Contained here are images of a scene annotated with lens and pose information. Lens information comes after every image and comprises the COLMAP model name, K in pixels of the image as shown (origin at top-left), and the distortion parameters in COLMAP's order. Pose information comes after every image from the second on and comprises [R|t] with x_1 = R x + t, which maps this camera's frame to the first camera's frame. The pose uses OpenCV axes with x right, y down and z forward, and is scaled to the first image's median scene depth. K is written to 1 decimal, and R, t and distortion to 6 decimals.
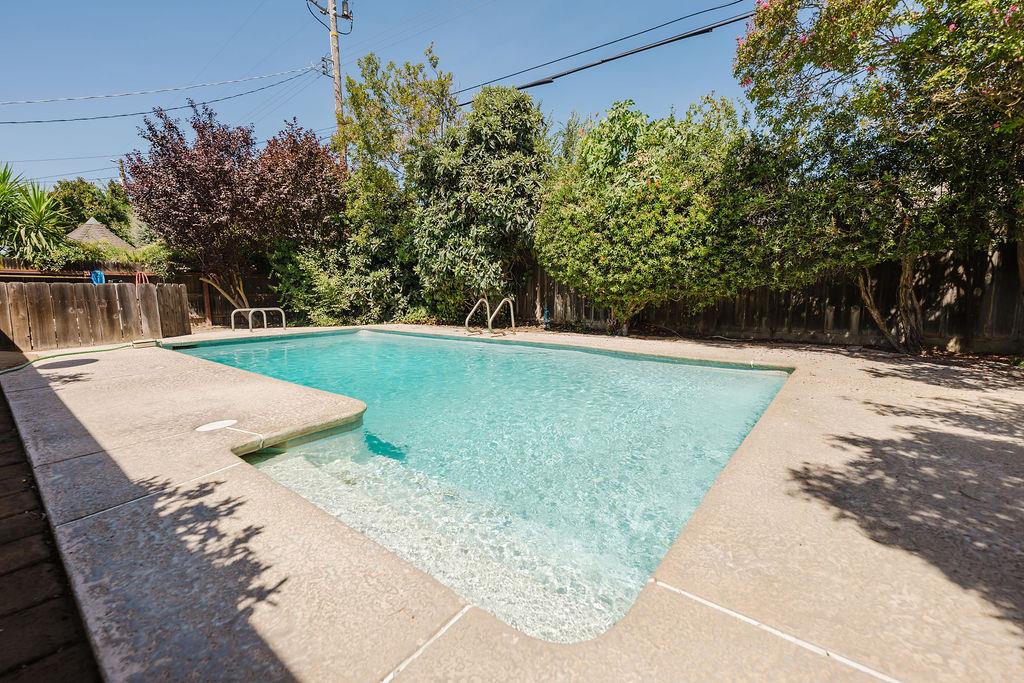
lens RADIAL K [[424.0, 0, 508.1], [0, 424.0, 342.6], [0, 0, 1]] dist [-0.000622, 0.000218]
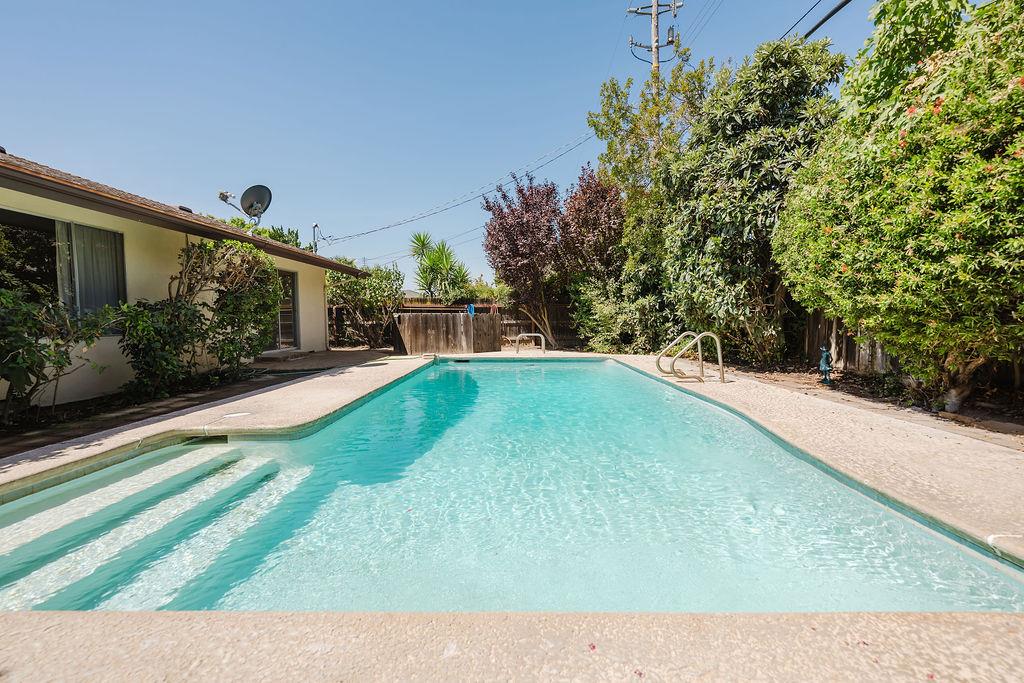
lens RADIAL K [[424.0, 0, 508.1], [0, 424.0, 342.6], [0, 0, 1]] dist [-0.000622, 0.000218]
pose [[0.615920, 0.050288, -0.786202, 0.321945], [-0.096348, 0.995278, -0.011819, -0.039478], [0.781895, 0.083029, 0.617856, 0.244803]]
